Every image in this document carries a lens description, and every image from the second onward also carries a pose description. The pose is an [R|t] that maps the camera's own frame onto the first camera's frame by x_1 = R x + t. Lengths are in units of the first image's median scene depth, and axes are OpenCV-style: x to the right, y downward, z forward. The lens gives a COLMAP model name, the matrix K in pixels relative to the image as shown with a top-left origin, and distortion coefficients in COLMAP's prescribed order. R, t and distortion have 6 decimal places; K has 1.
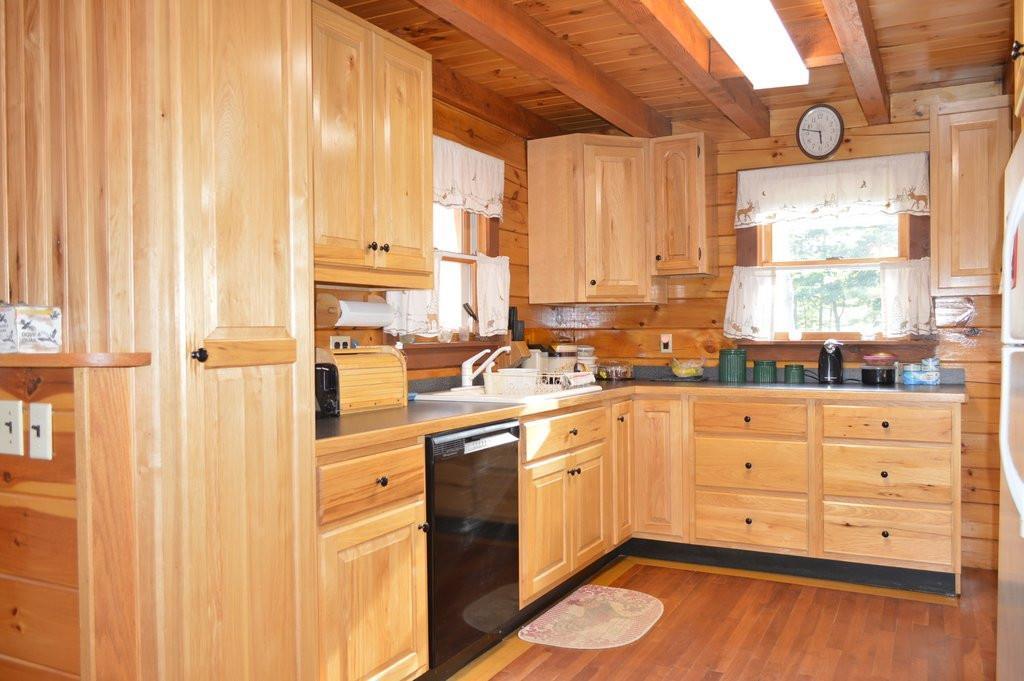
lens RADIAL K [[836.0, 0, 507.3], [0, 836.0, 344.1], [0, 0, 1]] dist [-0.006021, -0.000675]
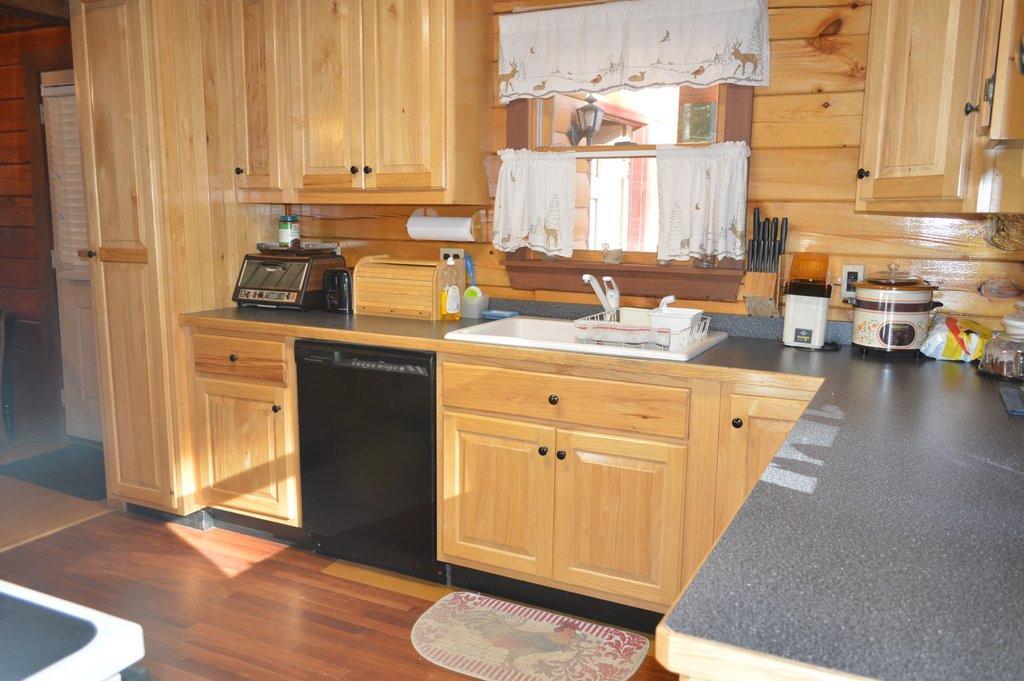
lens RADIAL K [[836.0, 0, 505.8], [0, 836.0, 340.1], [0, 0, 1]] dist [-0.006021, -0.000675]
pose [[0.000421, 0.164933, -0.986305, 0.865437], [-0.020345, 0.986102, 0.164890, -0.070399], [0.999793, 0.019997, 0.003771, 1.052234]]
